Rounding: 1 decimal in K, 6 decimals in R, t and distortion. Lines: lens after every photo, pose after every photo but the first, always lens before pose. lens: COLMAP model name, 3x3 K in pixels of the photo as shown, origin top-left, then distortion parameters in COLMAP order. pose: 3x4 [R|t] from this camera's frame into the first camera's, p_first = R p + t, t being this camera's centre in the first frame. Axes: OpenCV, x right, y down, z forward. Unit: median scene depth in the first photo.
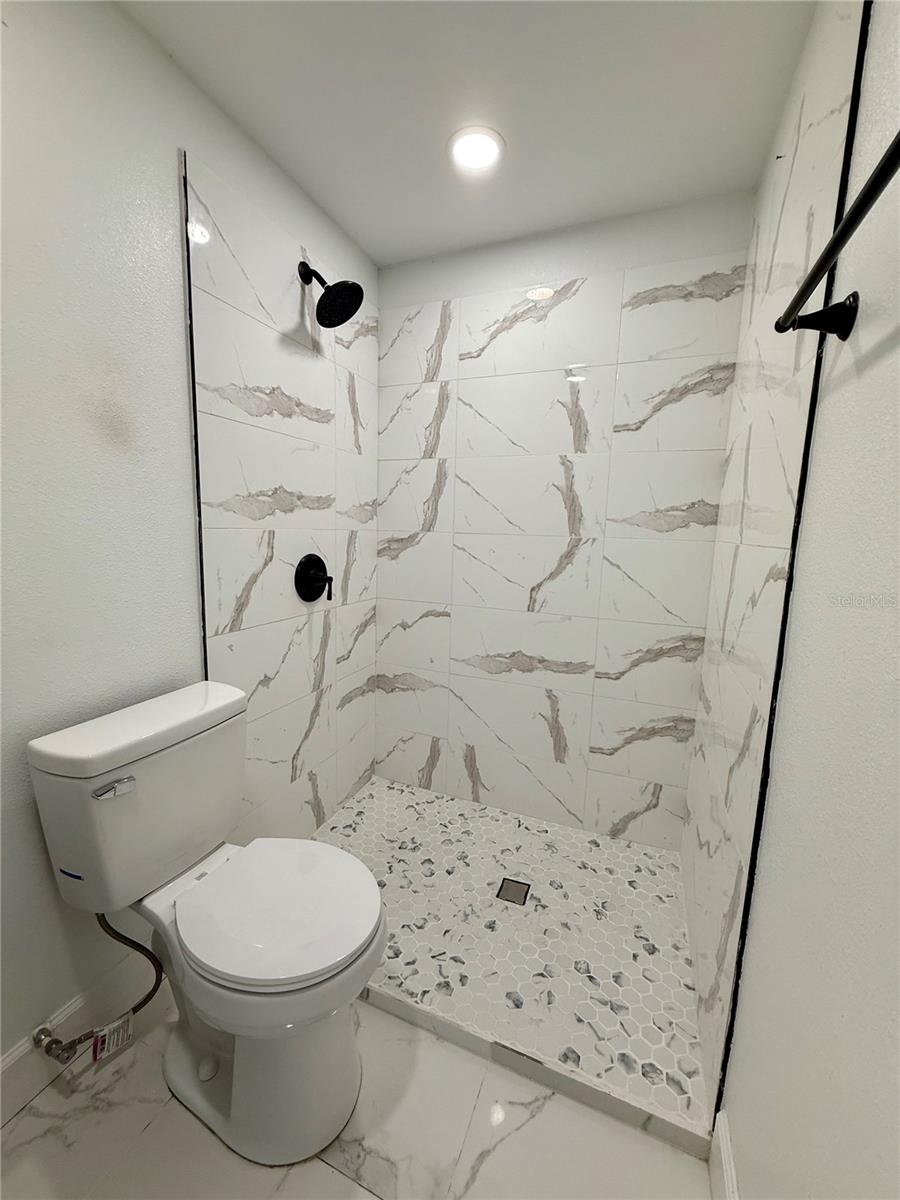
lens RADIAL K [[490.4, 0, 449.8], [0, 490.4, 595.7], [0, 0, 1]] dist [0.000976, -0.000156]
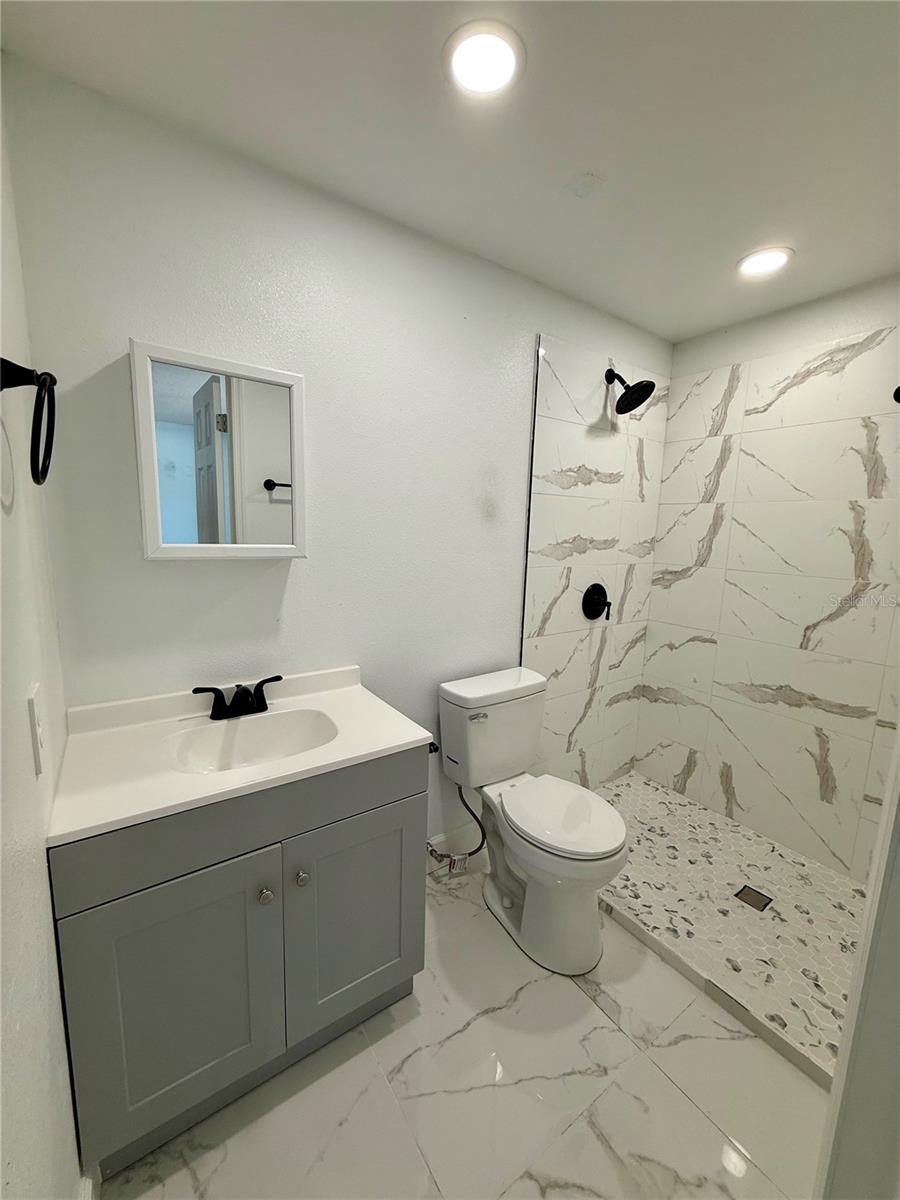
lens RADIAL K [[490.4, 0, 449.8], [0, 490.4, 595.7], [0, 0, 1]] dist [0.000976, -0.000156]
pose [[0.849280, 0.077033, -0.522292, 0.068631], [-0.082380, 0.996516, 0.013021, -0.035202], [0.521475, 0.031968, 0.852667, -0.304438]]
